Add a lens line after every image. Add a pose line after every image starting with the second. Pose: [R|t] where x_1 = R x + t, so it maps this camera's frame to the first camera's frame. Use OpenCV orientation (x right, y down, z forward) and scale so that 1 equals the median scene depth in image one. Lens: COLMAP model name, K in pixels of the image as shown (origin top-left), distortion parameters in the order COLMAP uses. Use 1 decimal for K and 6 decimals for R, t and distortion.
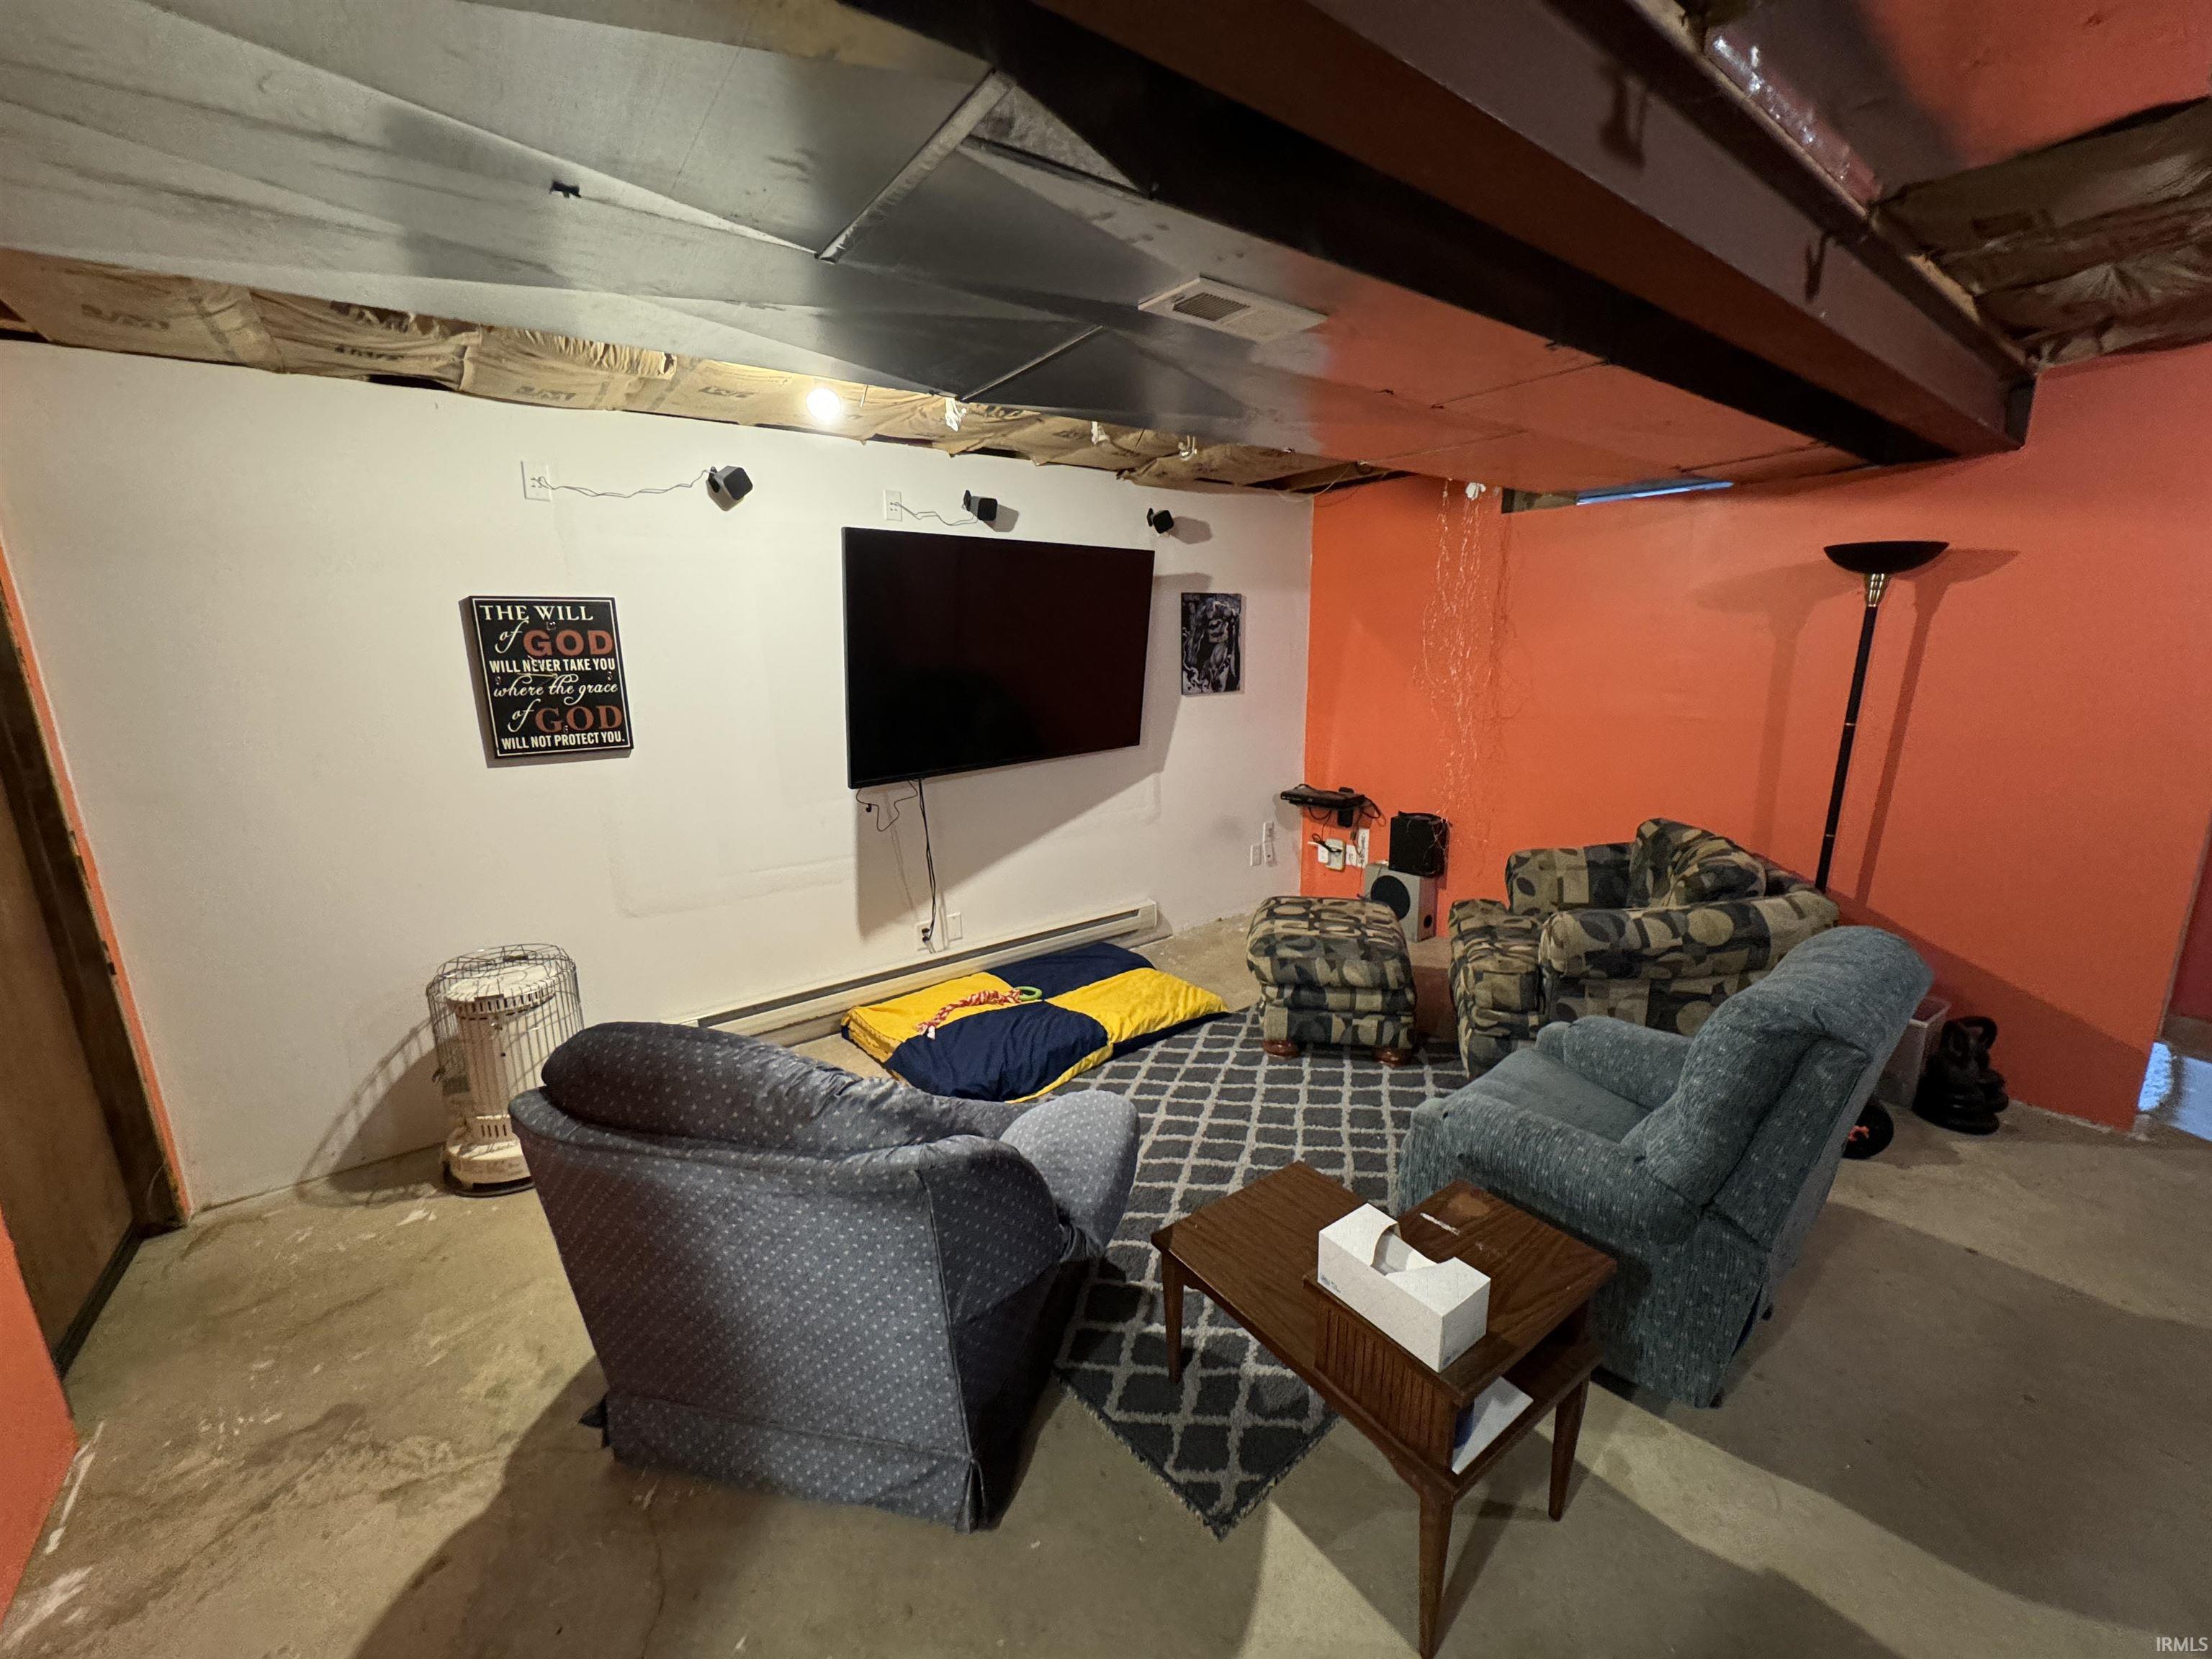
lens RADIAL K [[875.2, 0, 1112.1], [0, 875.2, 828.0], [0, 0, 1]] dist [0.000093, -0.000097]
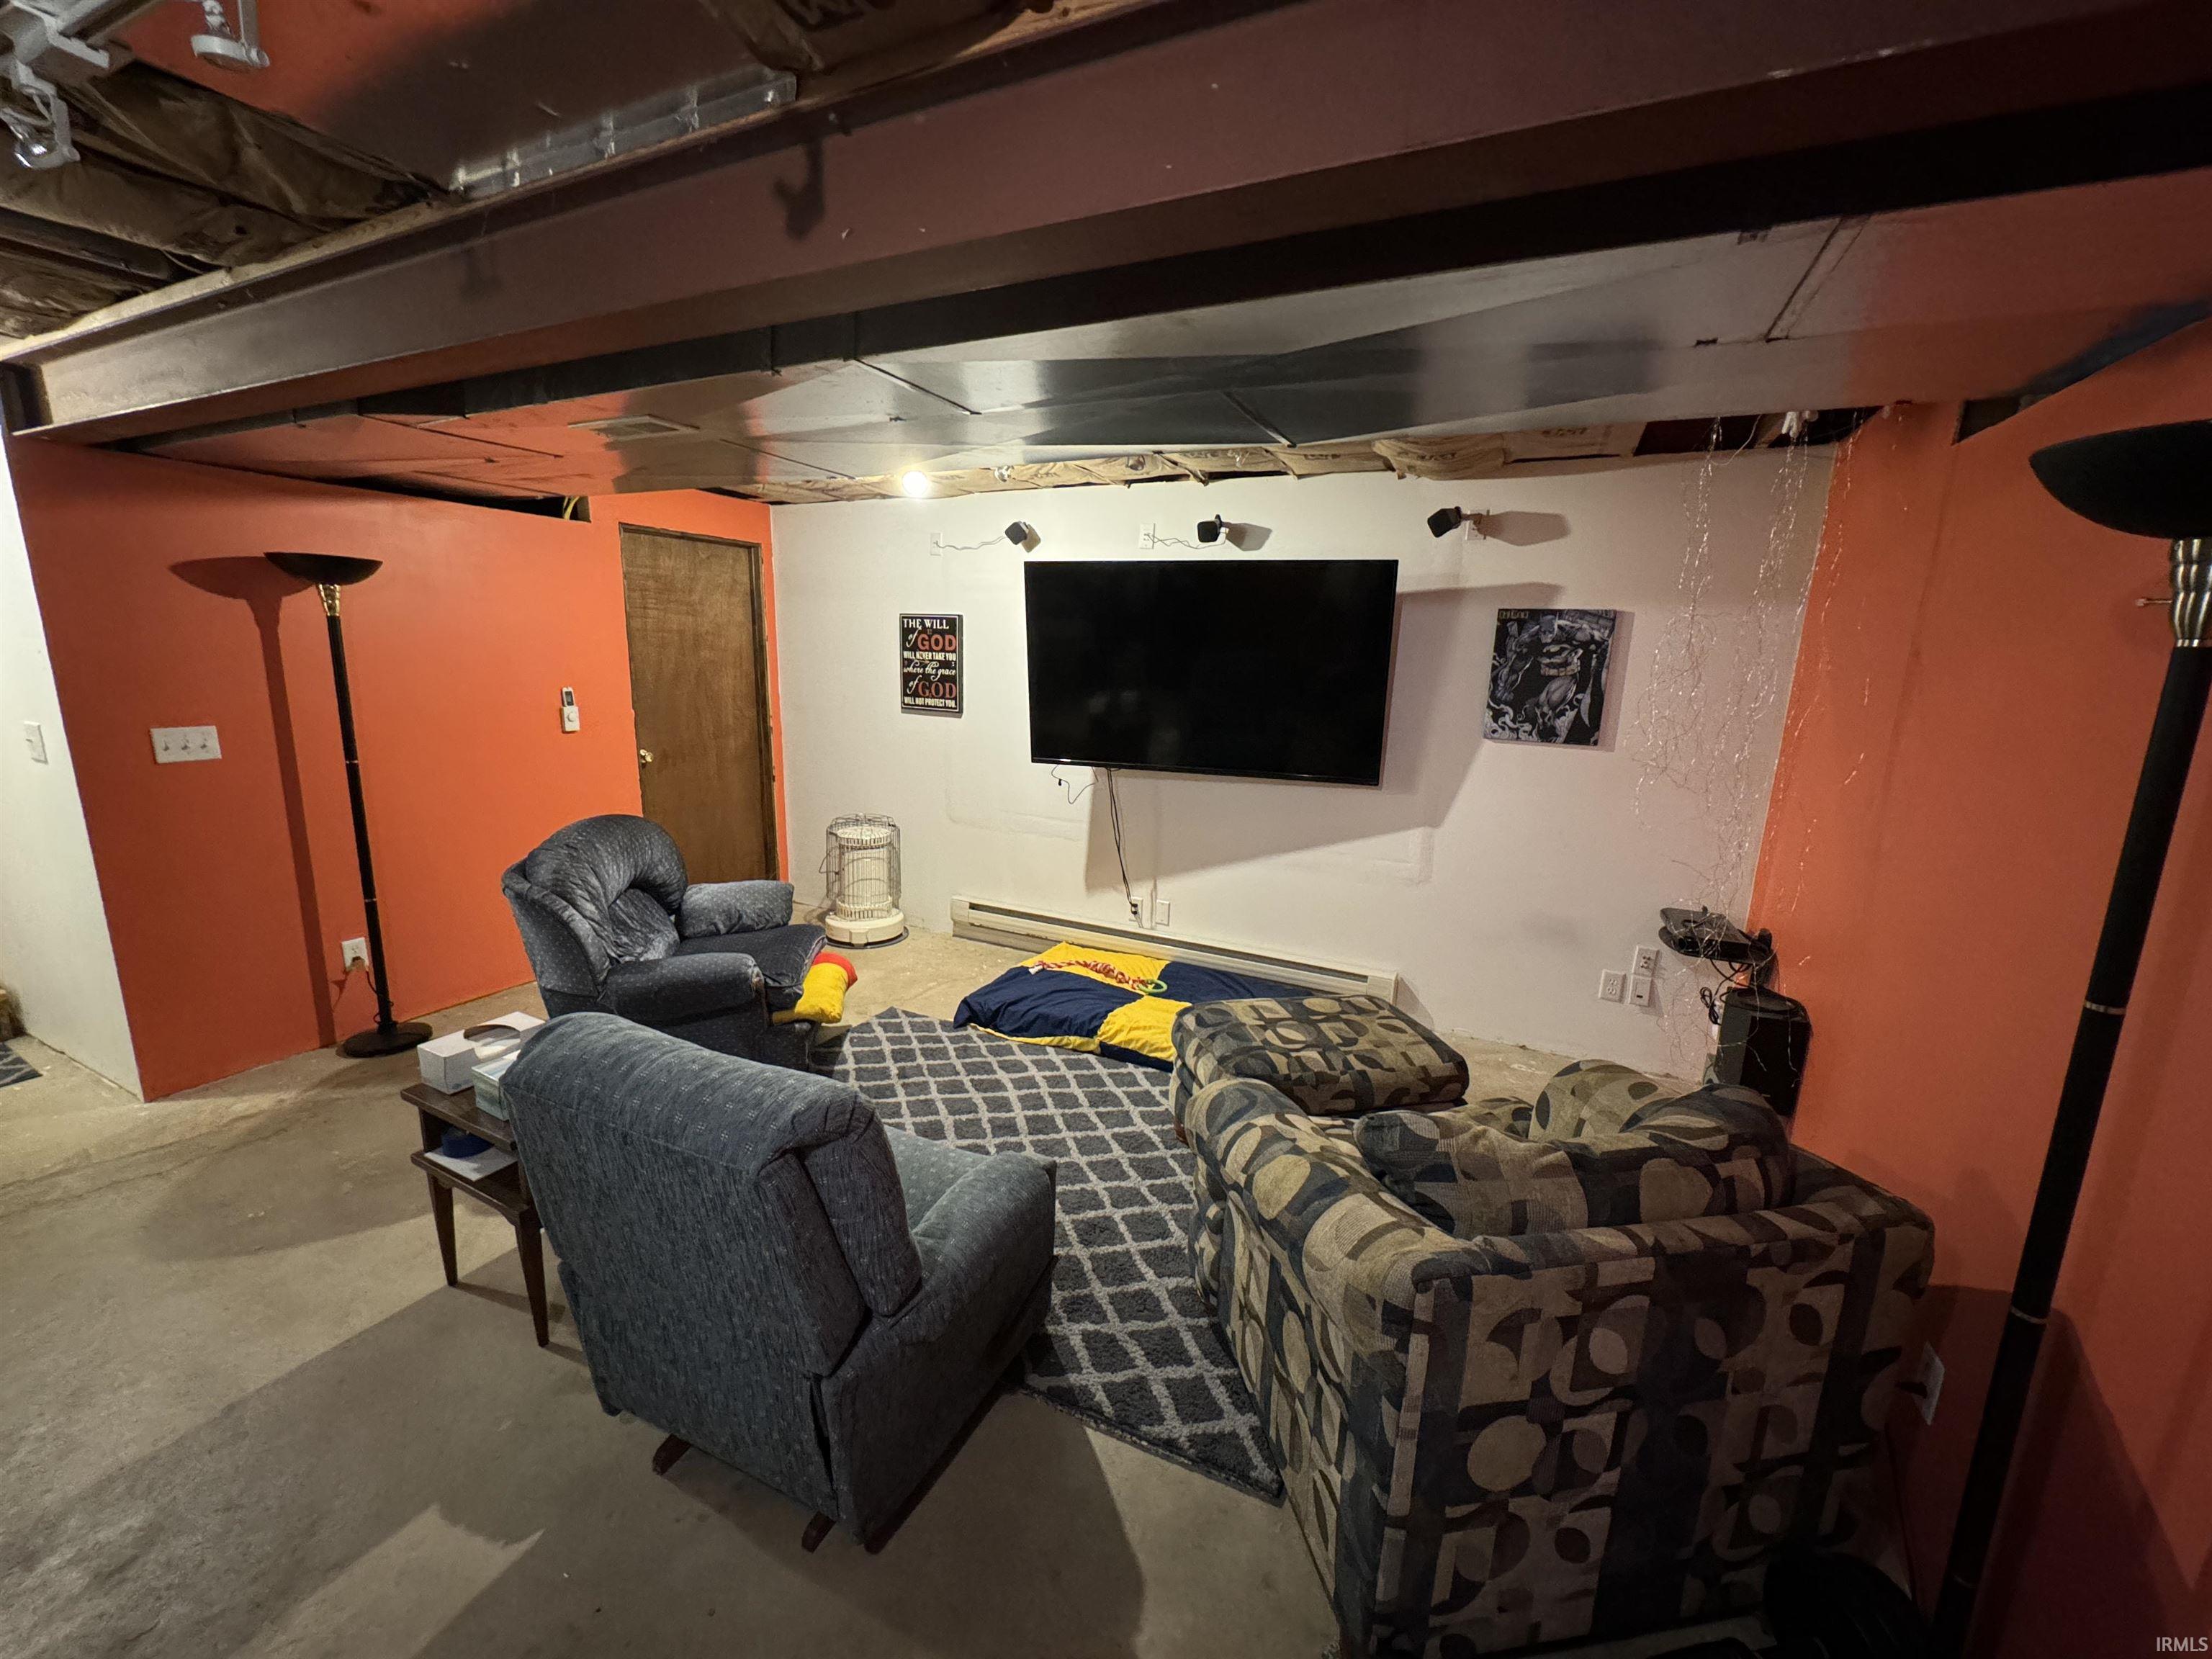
lens RADIAL K [[875.2, 0, 1104.7], [0, 875.2, 826.3], [0, 0, 1]] dist [0.000093, -0.000097]
pose [[0.452688, 0.211425, -0.866241, 0.814440], [-0.227455, 0.966724, 0.117085, -0.118614], [0.862170, 0.144028, 0.485714, 0.440692]]
